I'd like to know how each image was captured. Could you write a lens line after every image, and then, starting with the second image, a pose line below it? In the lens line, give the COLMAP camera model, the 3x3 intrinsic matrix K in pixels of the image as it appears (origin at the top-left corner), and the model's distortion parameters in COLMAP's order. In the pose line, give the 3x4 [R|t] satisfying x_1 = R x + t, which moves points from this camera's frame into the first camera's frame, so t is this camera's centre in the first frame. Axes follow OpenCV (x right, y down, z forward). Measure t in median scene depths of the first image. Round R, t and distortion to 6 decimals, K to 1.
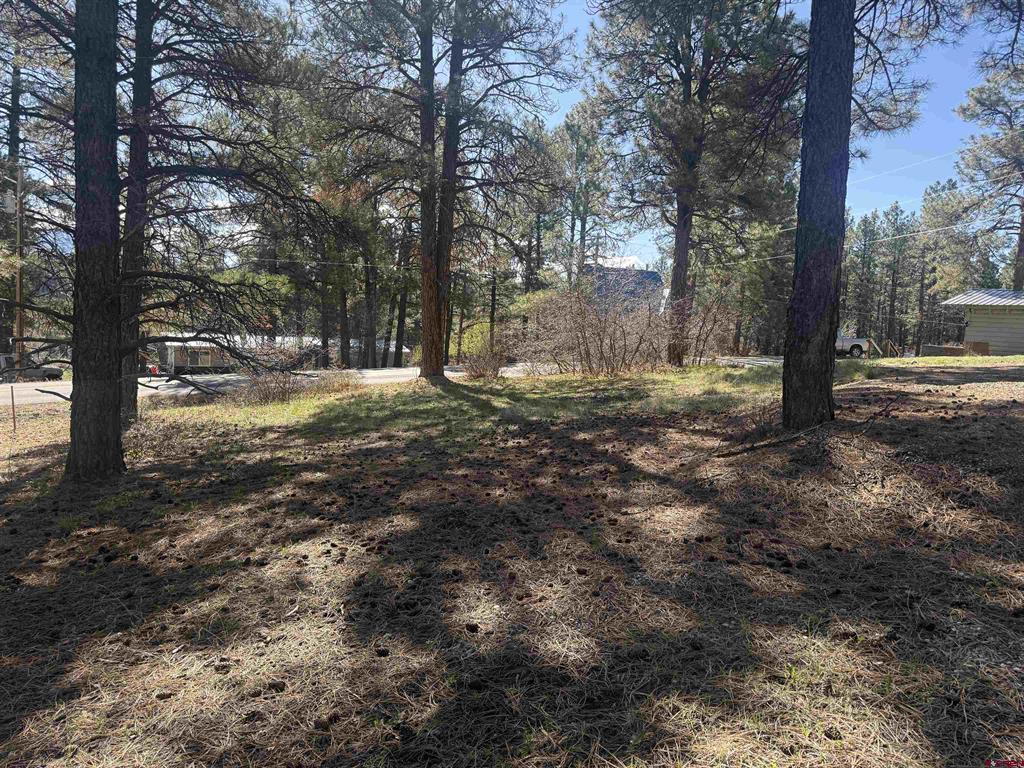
lens RADIAL K [[714.9, 0, 512.0], [0, 714.9, 384.0], [0, 0, 1]] dist [0.000906, -0.003971]
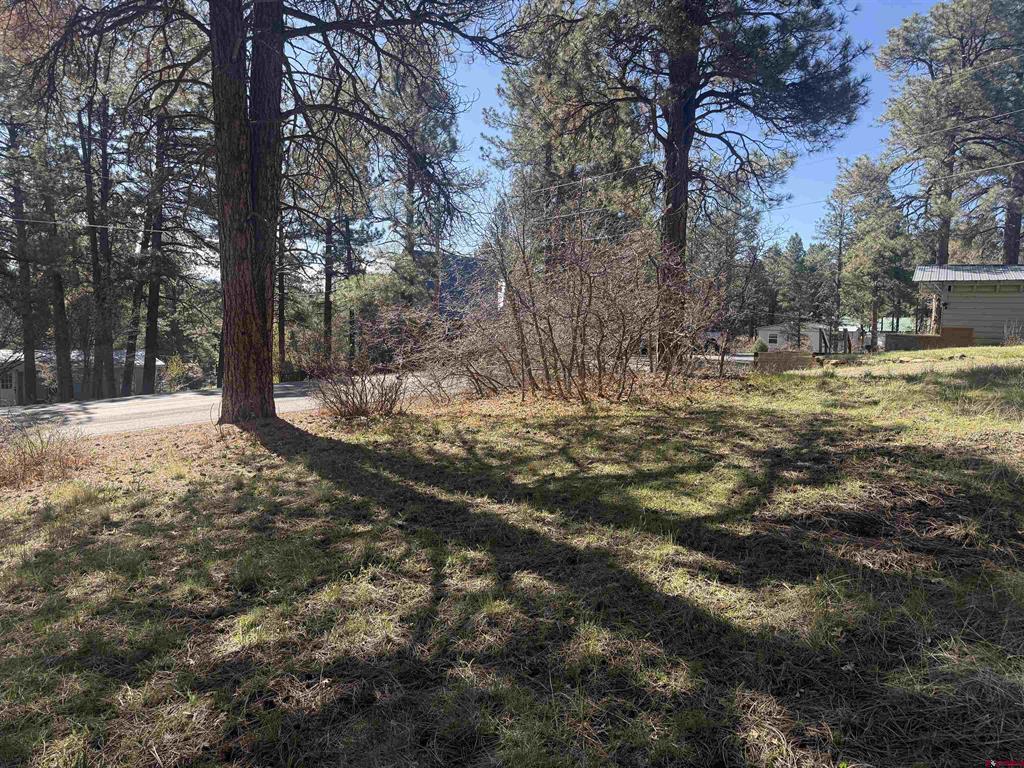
lens RADIAL K [[742.1, 0, 510.5], [0, 742.1, 367.0], [0, 0, 1]] dist [-0.000276, -0.001246]
pose [[0.953552, -0.038137, 0.298803, -0.038464], [0.046850, 0.998659, -0.022048, -0.011299], [-0.297562, 0.035022, 0.954060, 0.201426]]
